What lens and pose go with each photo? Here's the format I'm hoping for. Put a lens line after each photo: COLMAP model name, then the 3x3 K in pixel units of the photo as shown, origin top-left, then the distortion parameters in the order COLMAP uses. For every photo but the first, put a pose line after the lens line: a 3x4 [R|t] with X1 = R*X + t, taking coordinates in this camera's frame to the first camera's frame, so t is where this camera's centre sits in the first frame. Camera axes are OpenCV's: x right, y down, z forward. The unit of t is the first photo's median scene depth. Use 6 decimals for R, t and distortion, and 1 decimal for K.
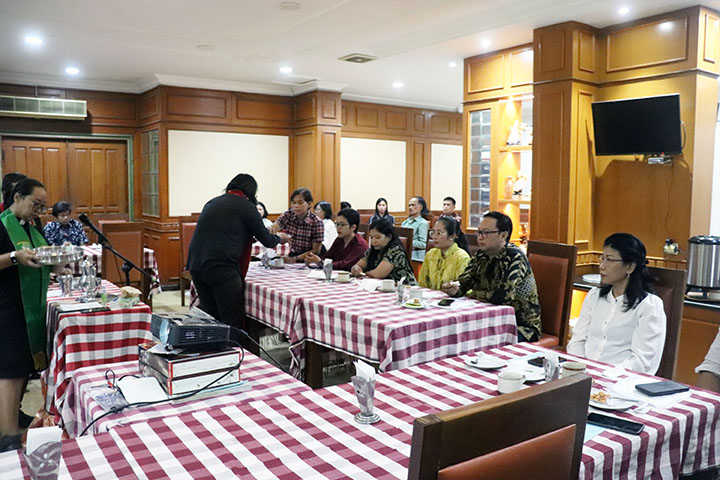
lens RADIAL K [[596.2, 0, 353.6], [0, 596.2, 244.0], [0, 0, 1]] dist [-0.143608, 0.094712]
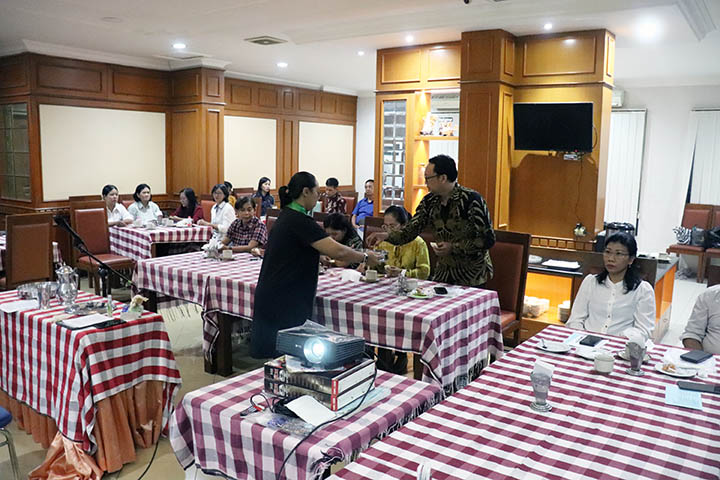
lens RADIAL K [[596.2, 0, 358.5], [0, 596.2, 242.6], [0, 0, 1]] dist [-0.143608, 0.094712]
pose [[0.944472, -0.035057, 0.326717, -0.222650], [0.017832, 0.998296, 0.055570, -0.035212], [-0.328108, -0.046659, 0.943487, 0.005299]]
